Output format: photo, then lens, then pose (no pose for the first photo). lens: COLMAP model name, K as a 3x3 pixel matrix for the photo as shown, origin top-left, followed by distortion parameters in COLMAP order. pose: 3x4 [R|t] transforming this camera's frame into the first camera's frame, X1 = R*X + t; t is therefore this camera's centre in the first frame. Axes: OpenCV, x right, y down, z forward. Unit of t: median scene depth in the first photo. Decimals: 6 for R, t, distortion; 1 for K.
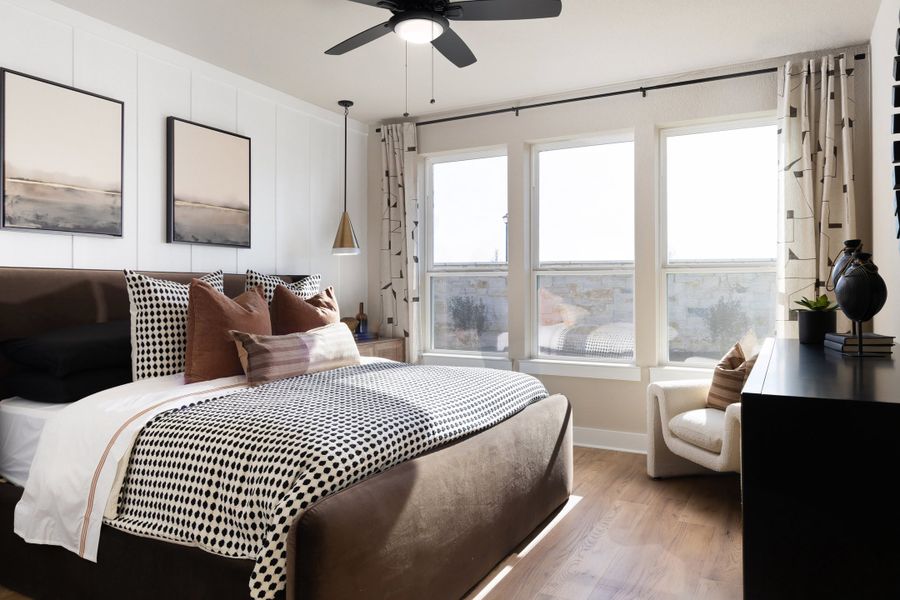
lens RADIAL K [[629.1, 0, 449.9], [0, 629.1, 297.1], [0, 0, 1]] dist [0.006179, 0.000905]
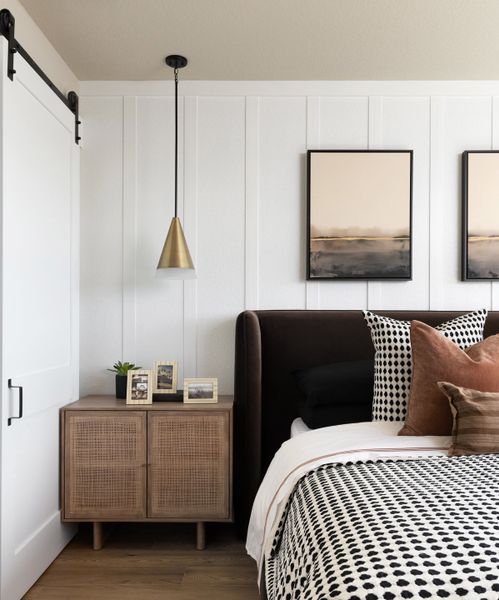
lens RADIAL K [[527.4, 0, 246.9], [0, 527.4, 315.7], [0, 0, 1]] dist [0.010106, 0.002555]
pose [[0.464611, -0.005078, -0.885500, 0.146420], [-0.014848, 0.999798, -0.013524, -0.020576], [0.885390, 0.019431, 0.464442, 0.395431]]
